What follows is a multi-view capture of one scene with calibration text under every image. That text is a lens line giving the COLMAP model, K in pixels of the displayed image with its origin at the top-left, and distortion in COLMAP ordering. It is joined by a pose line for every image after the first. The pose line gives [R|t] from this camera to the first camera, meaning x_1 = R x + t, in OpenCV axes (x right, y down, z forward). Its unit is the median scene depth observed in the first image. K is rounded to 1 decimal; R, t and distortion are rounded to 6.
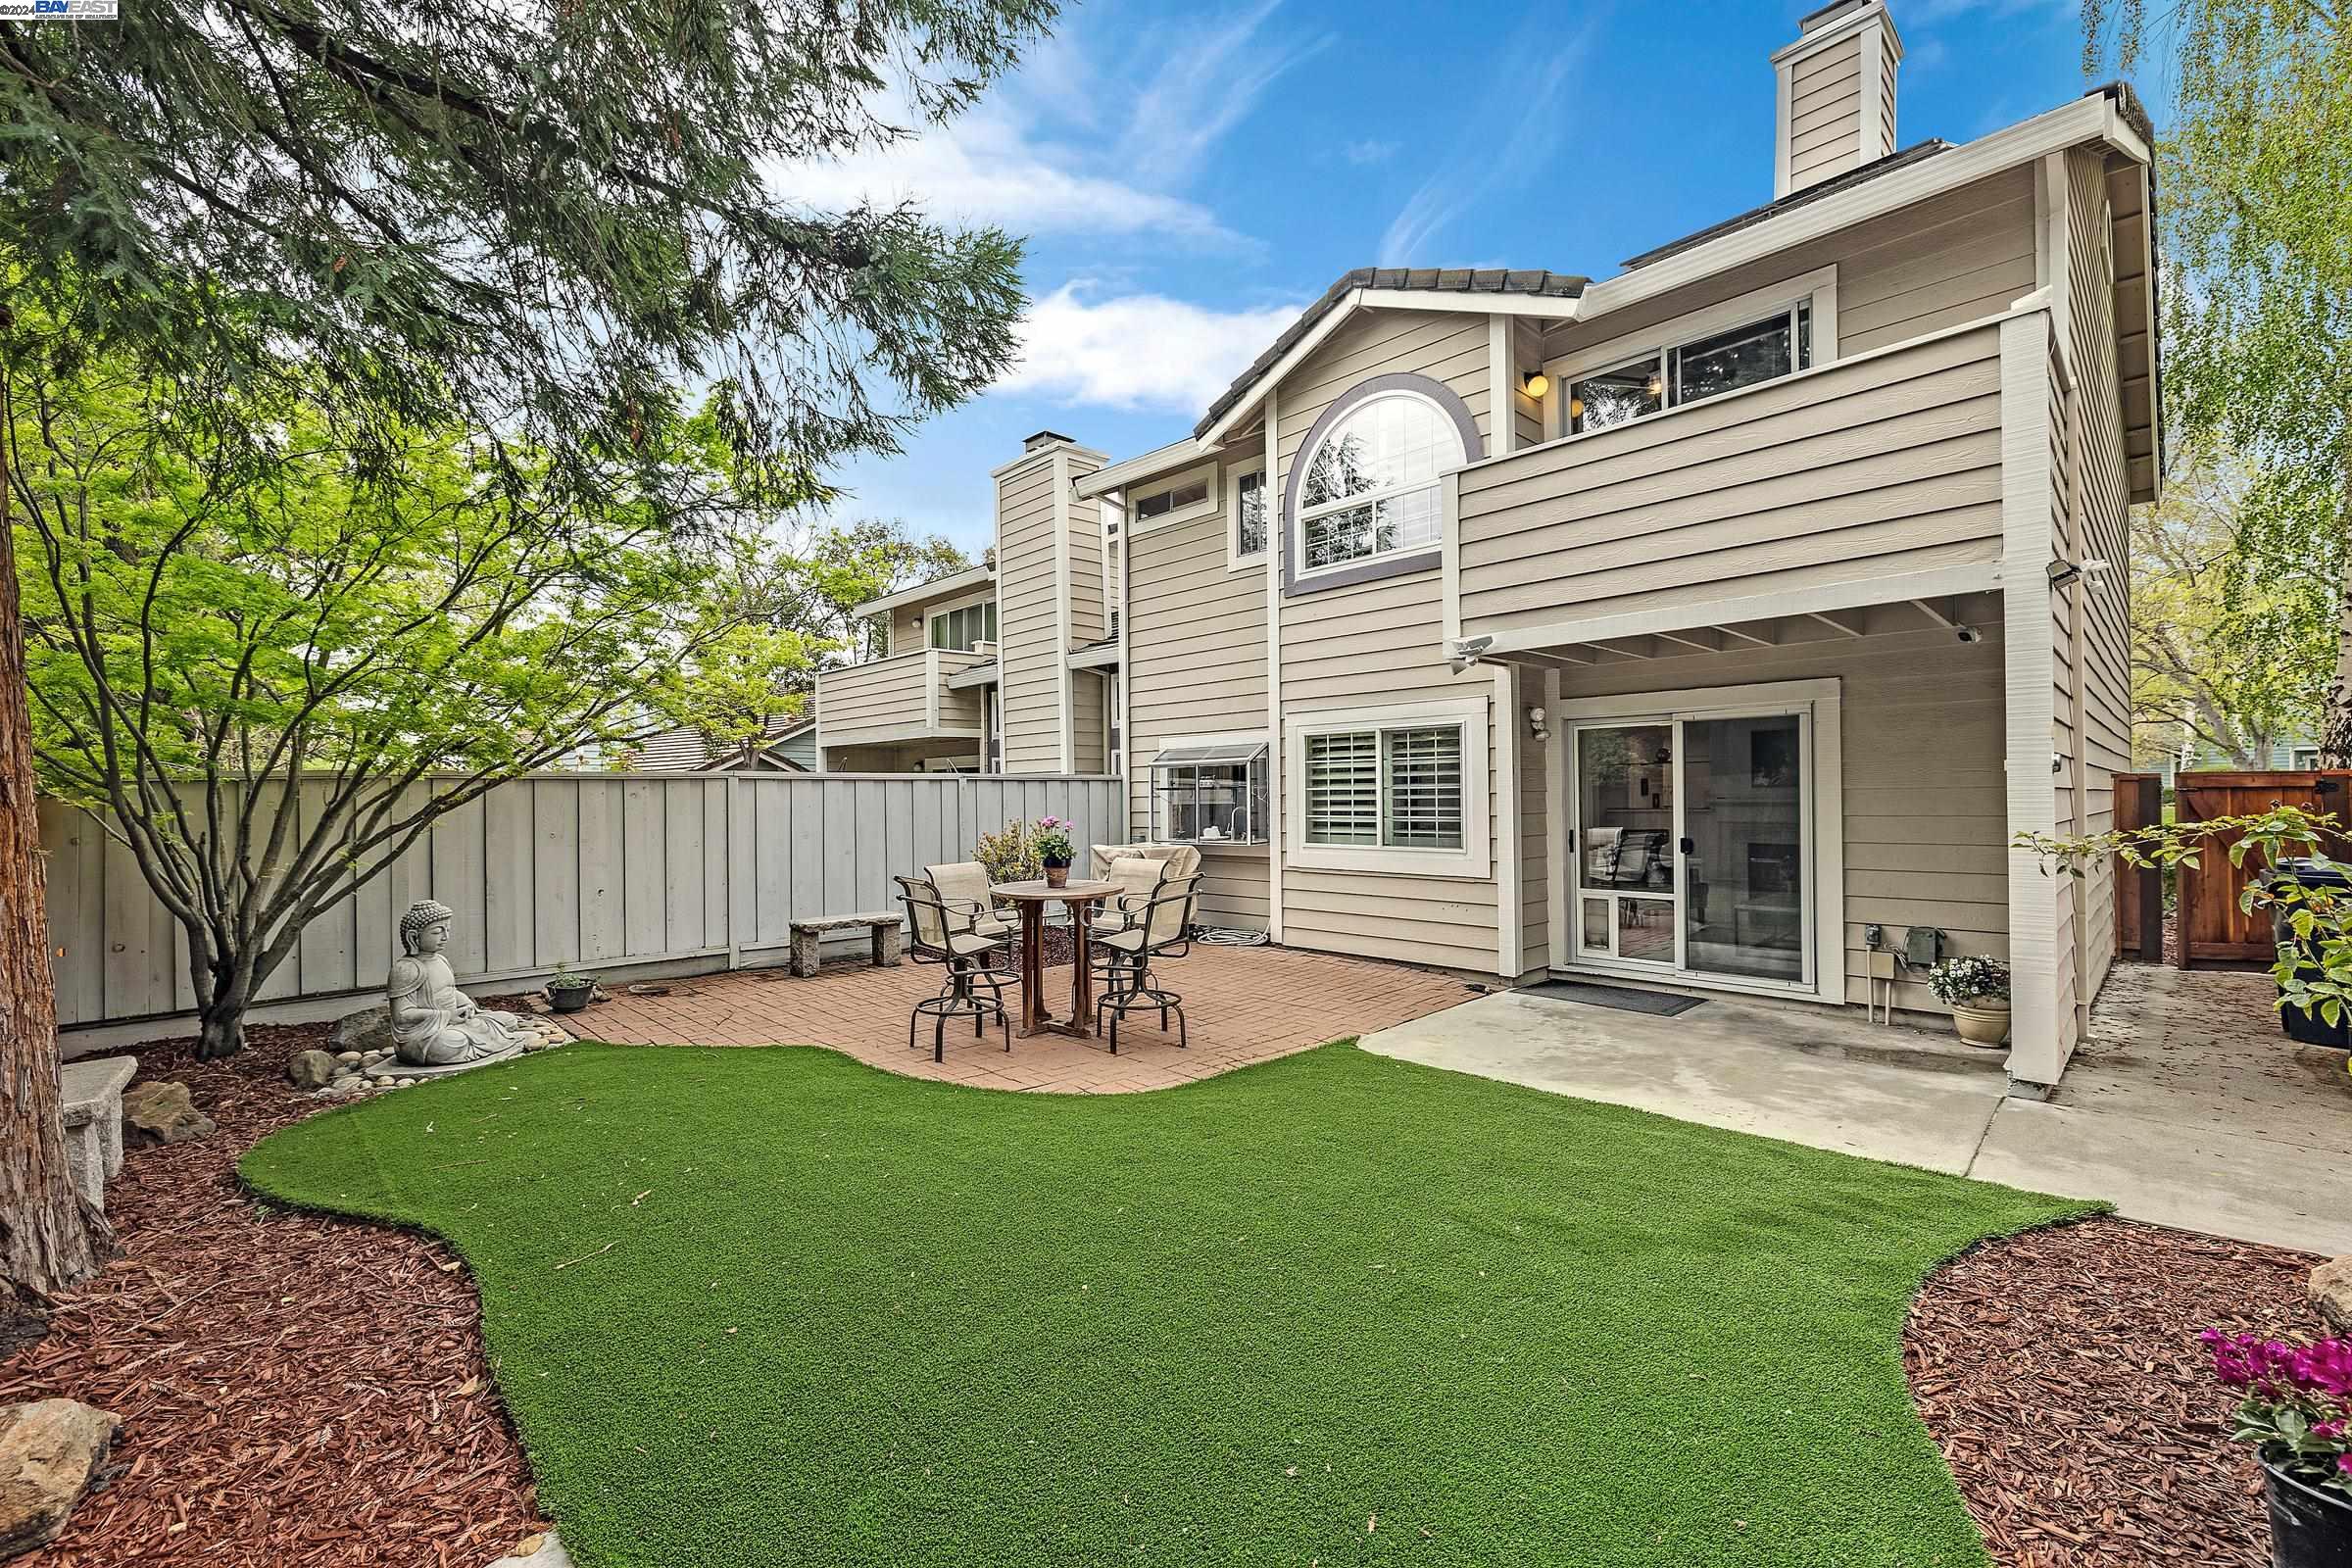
lens RADIAL K [[981.1, 0, 1170.6], [0, 981.1, 789.1], [0, 0, 1]] dist [0.000230, -0.000242]
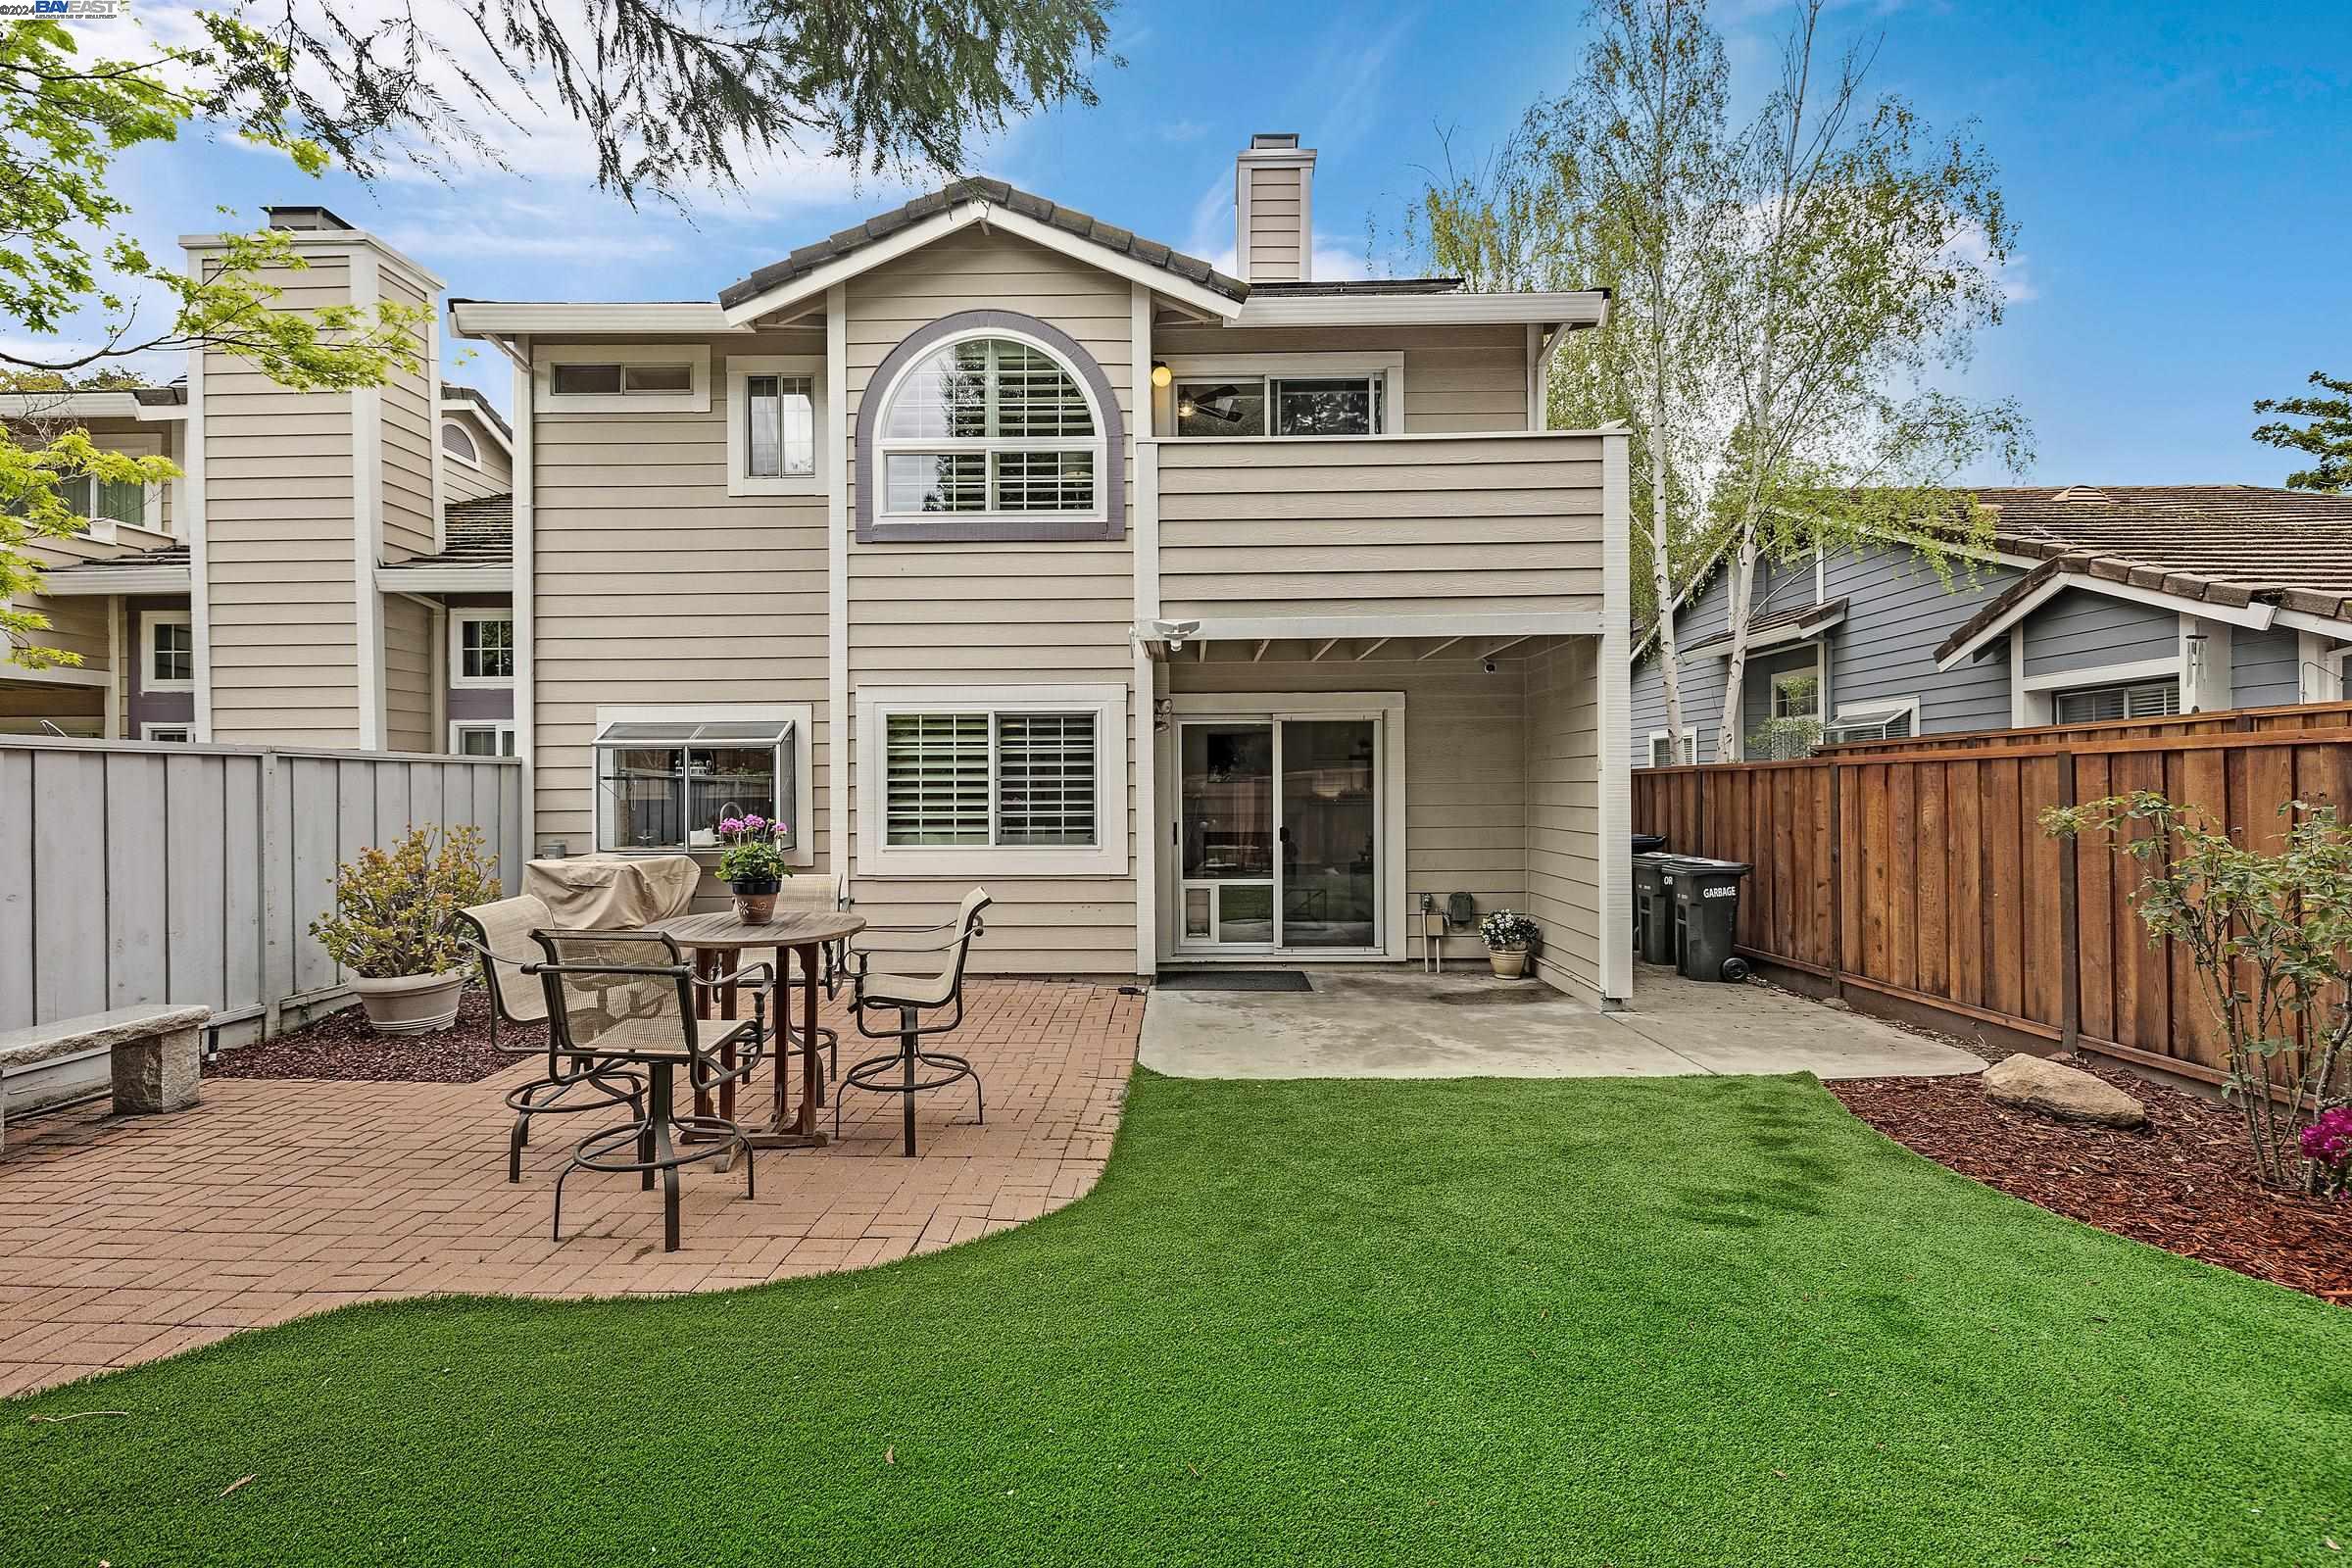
lens RADIAL K [[983.1, 0, 1176.0], [0, 983.1, 784.0], [0, 0, 1]] dist [-0.001310, -0.000049]
pose [[0.703512, 0.008614, 0.710631, -0.314096], [-0.006537, 0.999963, -0.005650, 0.007445], [-0.710653, -0.000670, 0.703542, 0.283945]]
